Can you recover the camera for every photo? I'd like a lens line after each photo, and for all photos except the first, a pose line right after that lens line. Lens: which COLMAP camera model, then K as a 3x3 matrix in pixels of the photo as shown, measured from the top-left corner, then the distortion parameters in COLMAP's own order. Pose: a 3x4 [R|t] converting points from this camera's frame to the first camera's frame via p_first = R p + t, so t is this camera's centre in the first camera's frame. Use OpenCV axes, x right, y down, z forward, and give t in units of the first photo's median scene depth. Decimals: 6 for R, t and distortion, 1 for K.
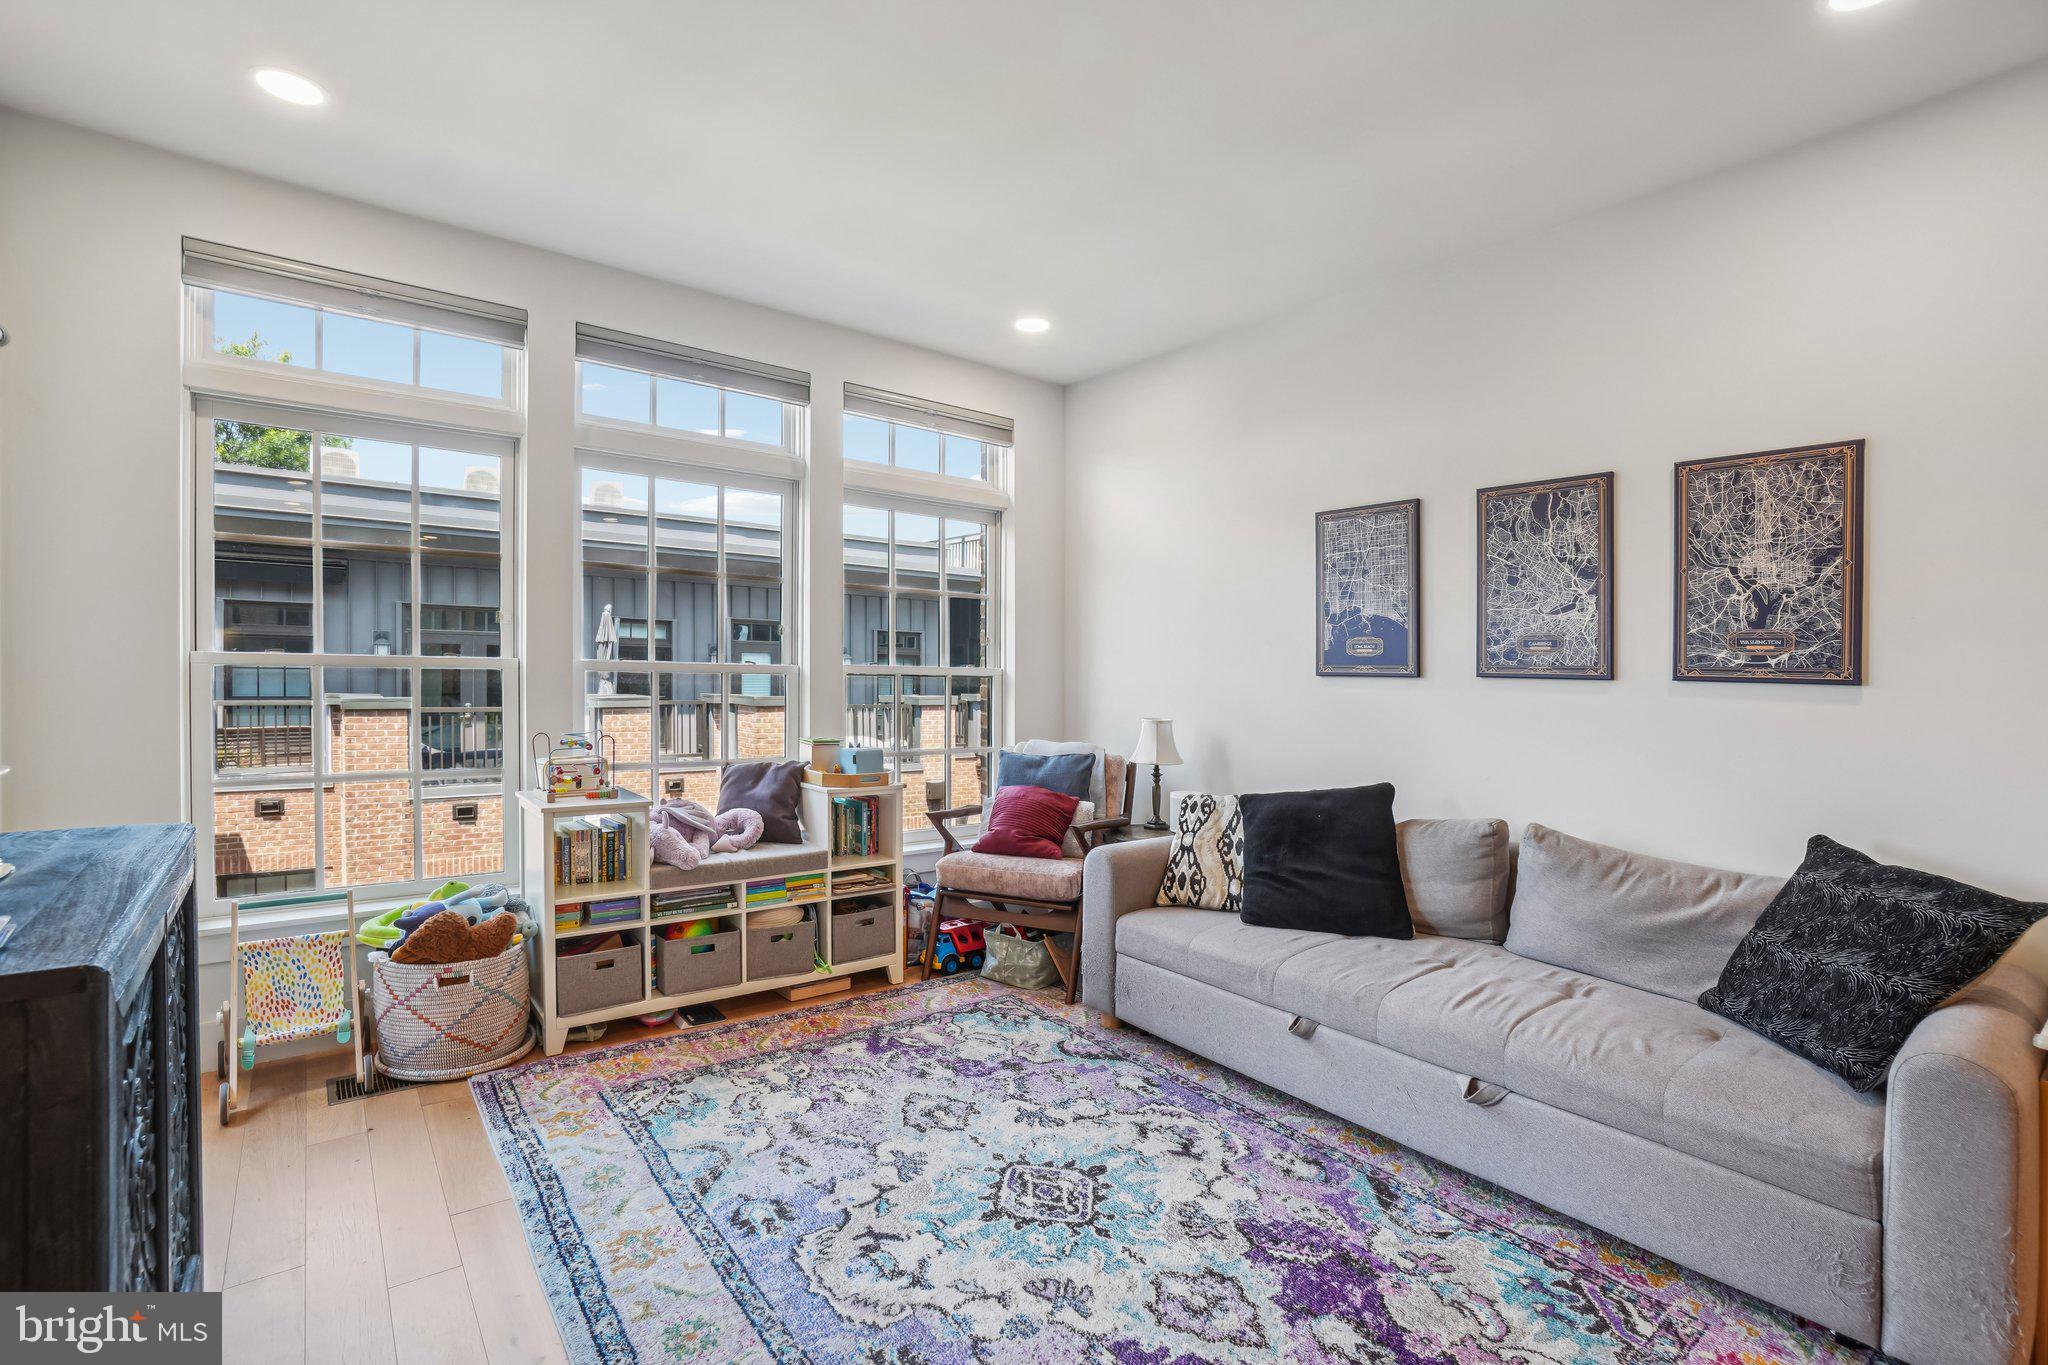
lens RADIAL K [[917.0, 0, 1005.3], [0, 917.0, 693.4], [0, 0, 1]] dist [-0.047396, 0.012673]
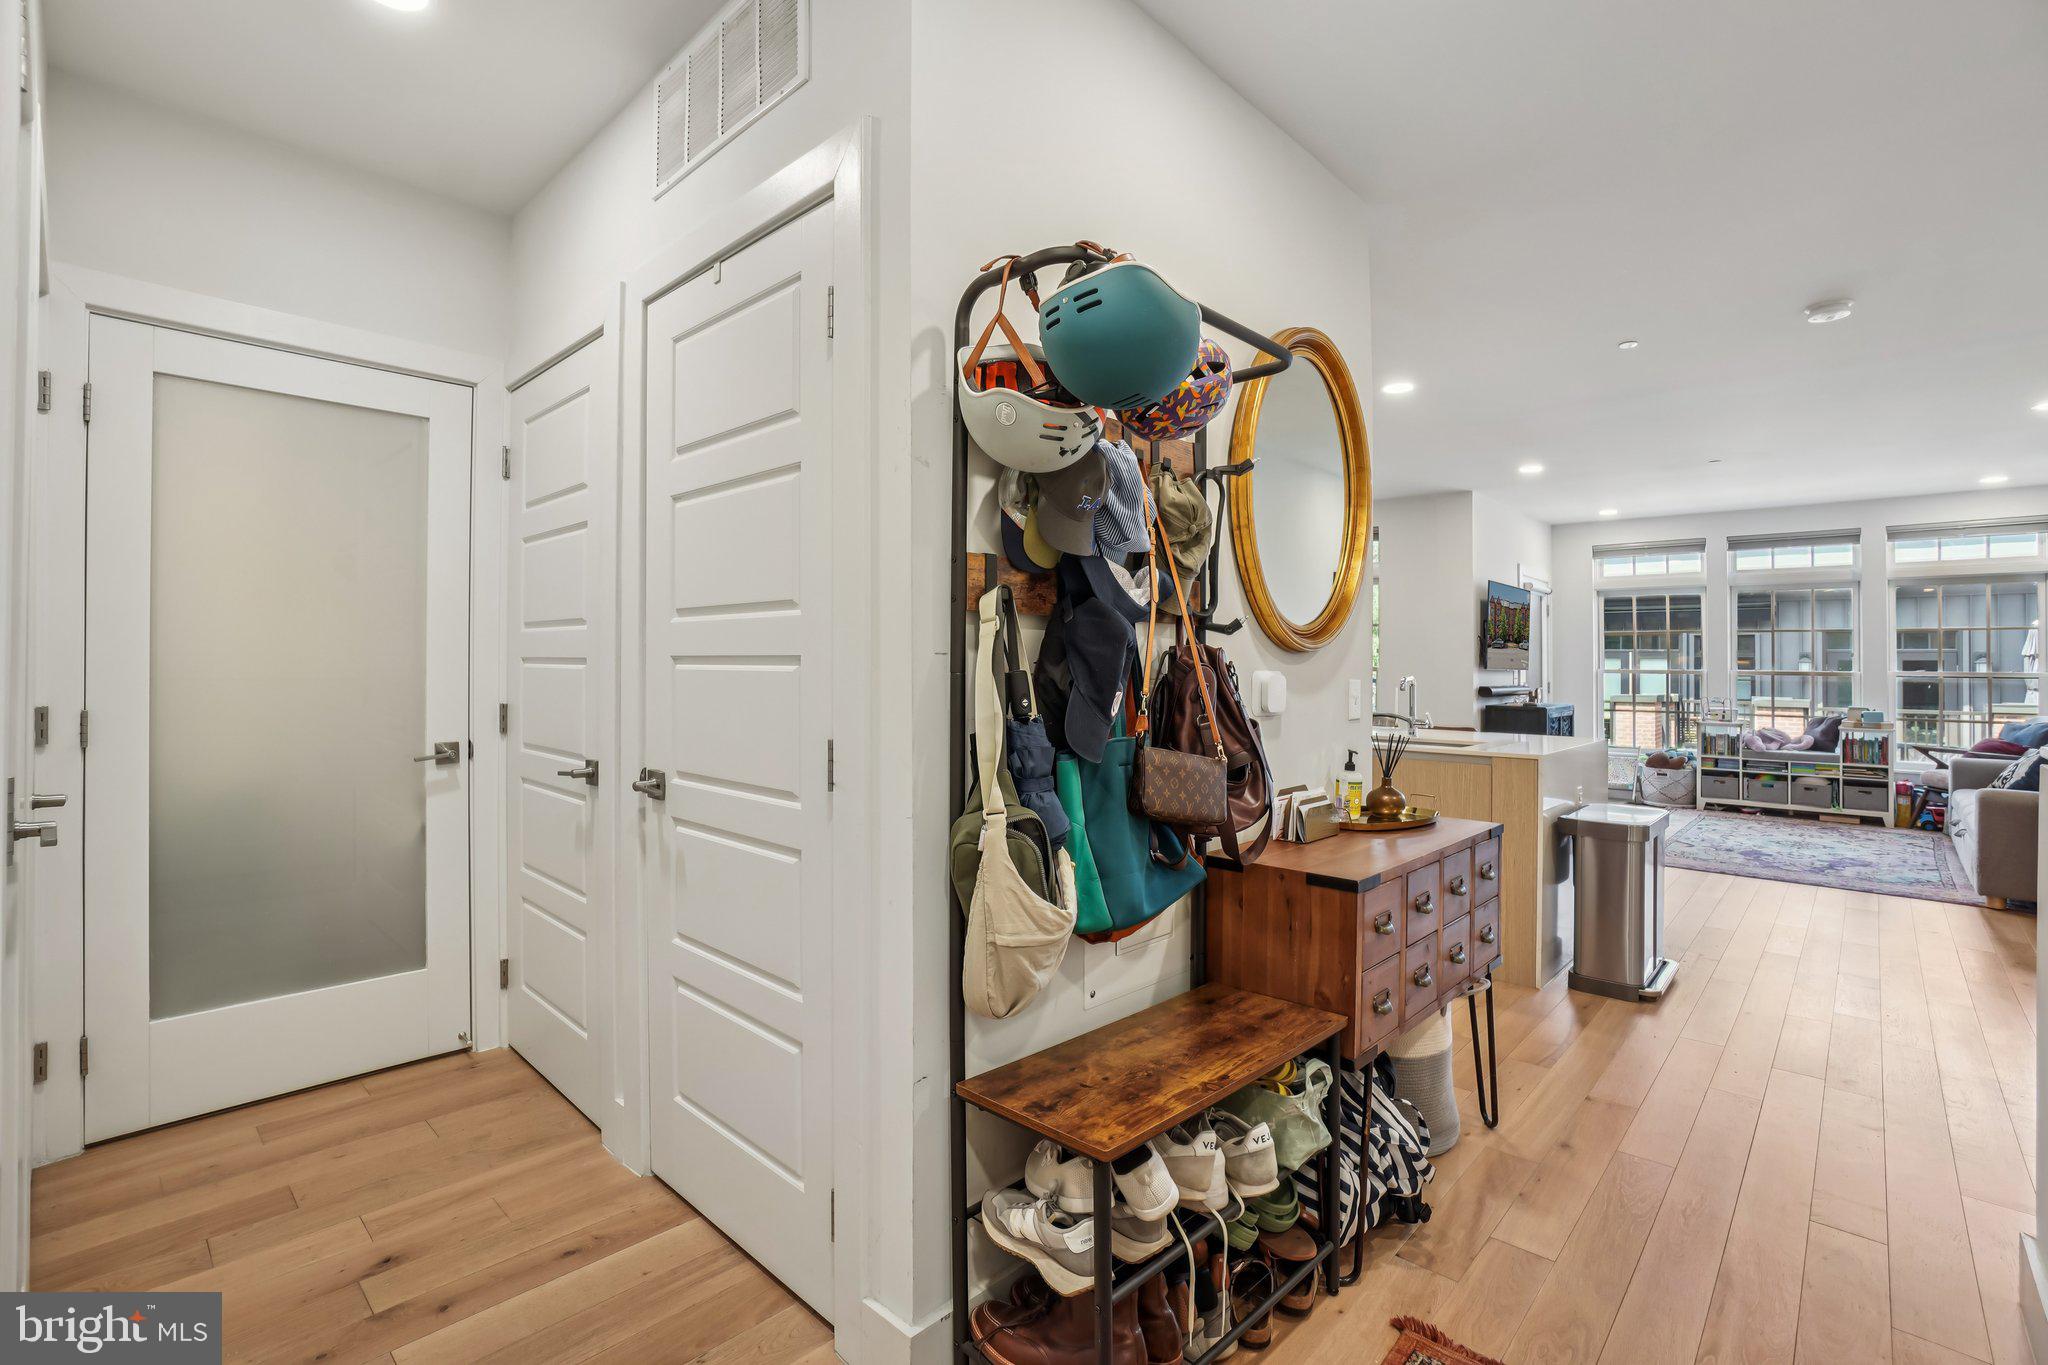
lens RADIAL K [[917.0, 0, 1002.9], [0, 917.0, 660.3], [0, 0, 1]] dist [-0.047396, 0.012673]
pose [[0.144984, -0.032297, -0.988907, 2.071158], [-0.023624, 0.999069, -0.036093, 0.087014], [0.989152, 0.028595, 0.144086, -1.663164]]
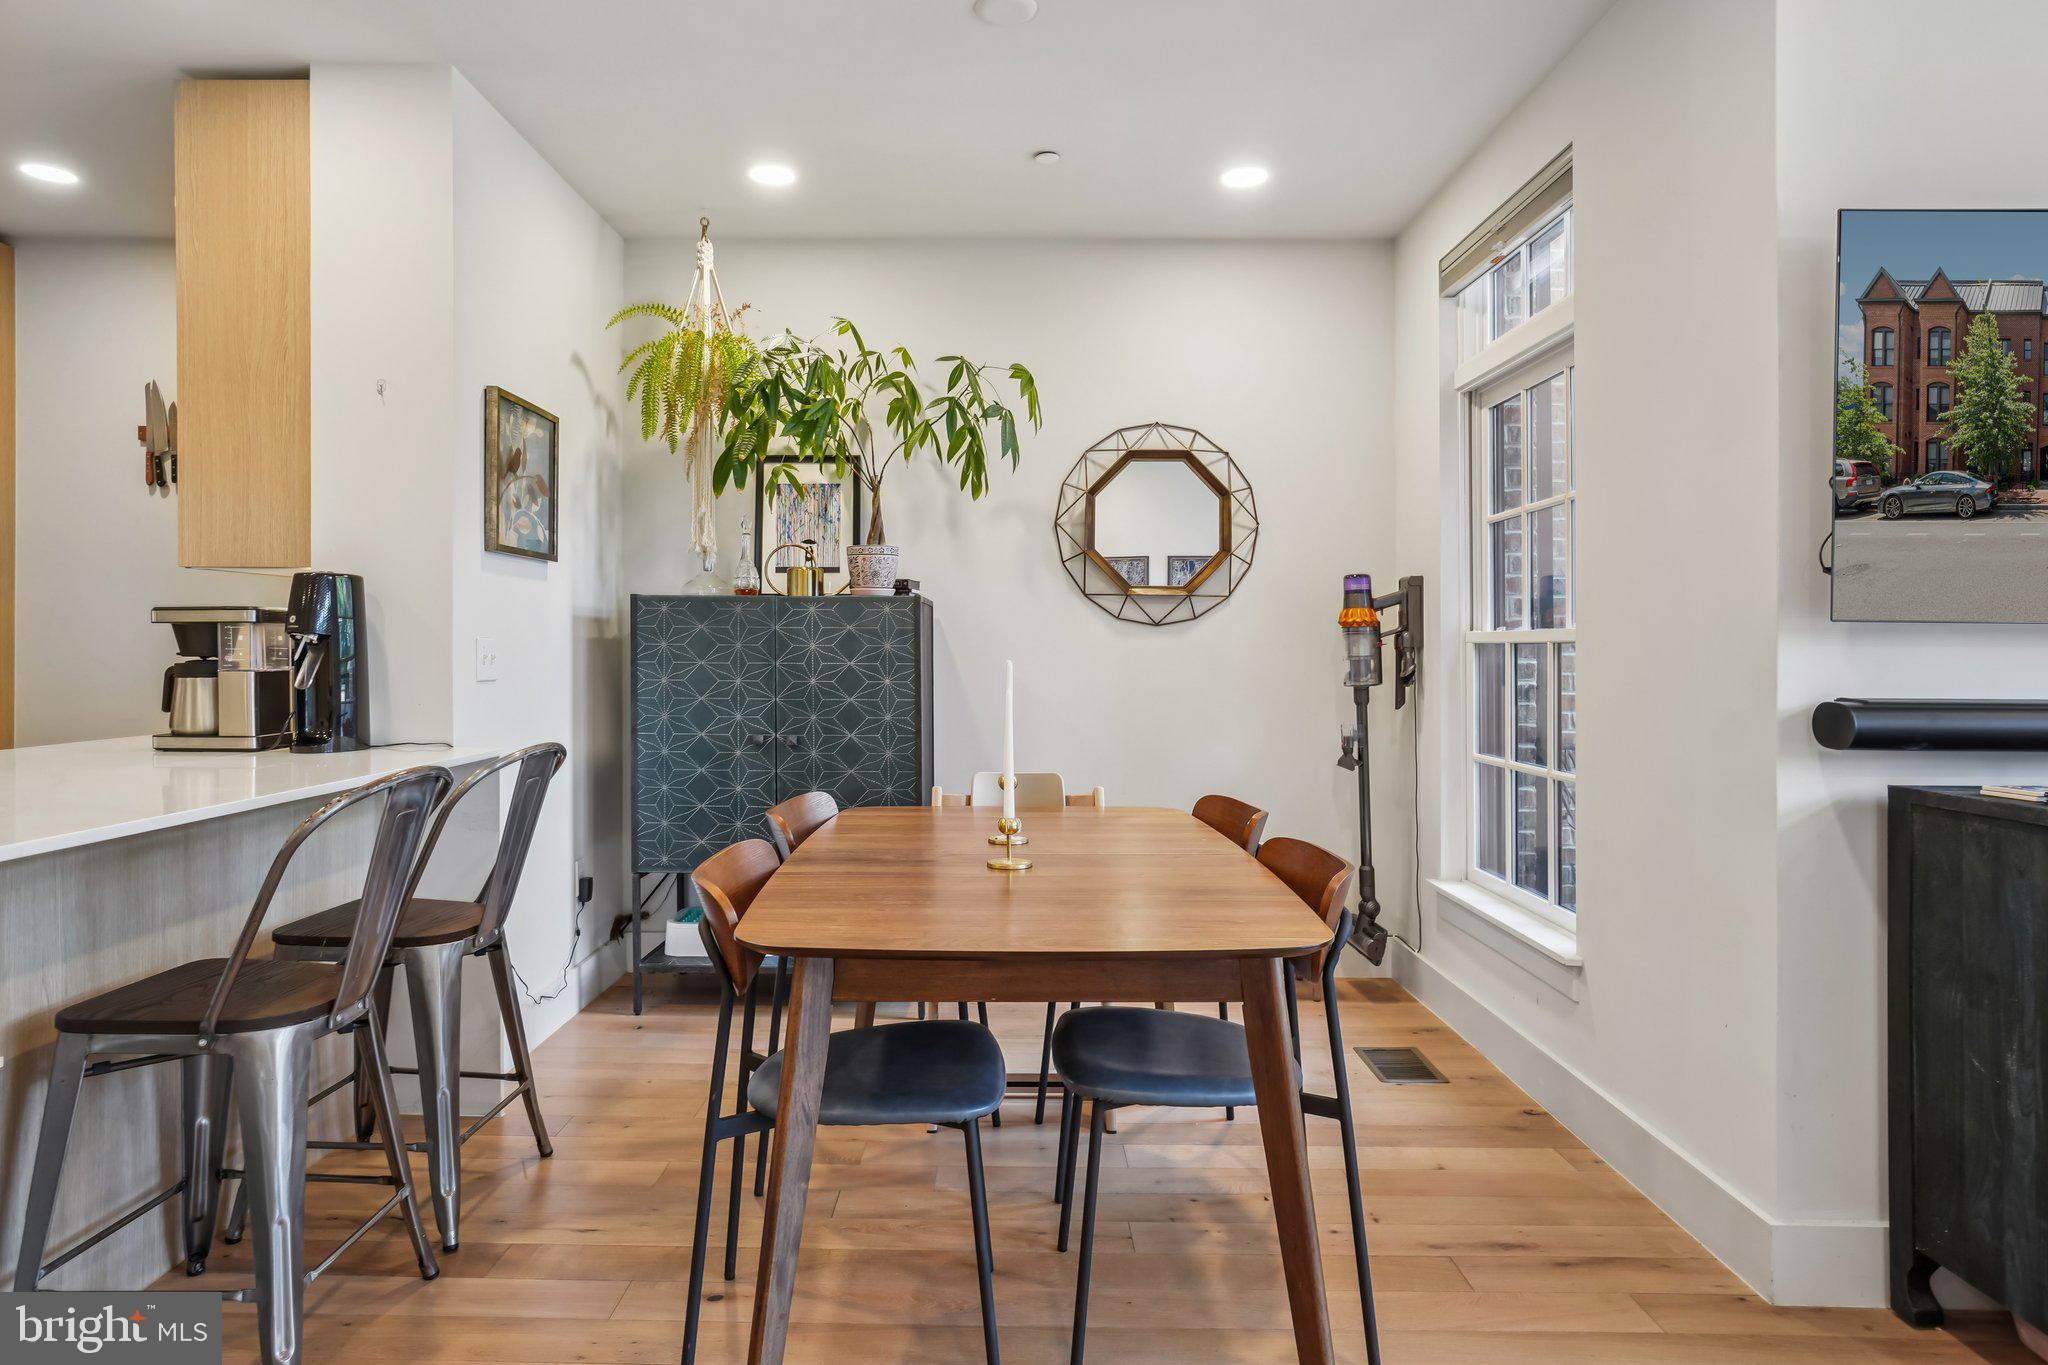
lens RADIAL K [[1214.6, 0, 999.3], [0, 1214.6, 662.6], [0, 0, 1]] dist [-0.002138, -0.004233]
pose [[-0.624474, -0.030159, -0.780463, 0.556653], [-0.041443, 0.999126, -0.005449, 0.034314], [0.779945, 0.028942, -0.625178, 0.236505]]
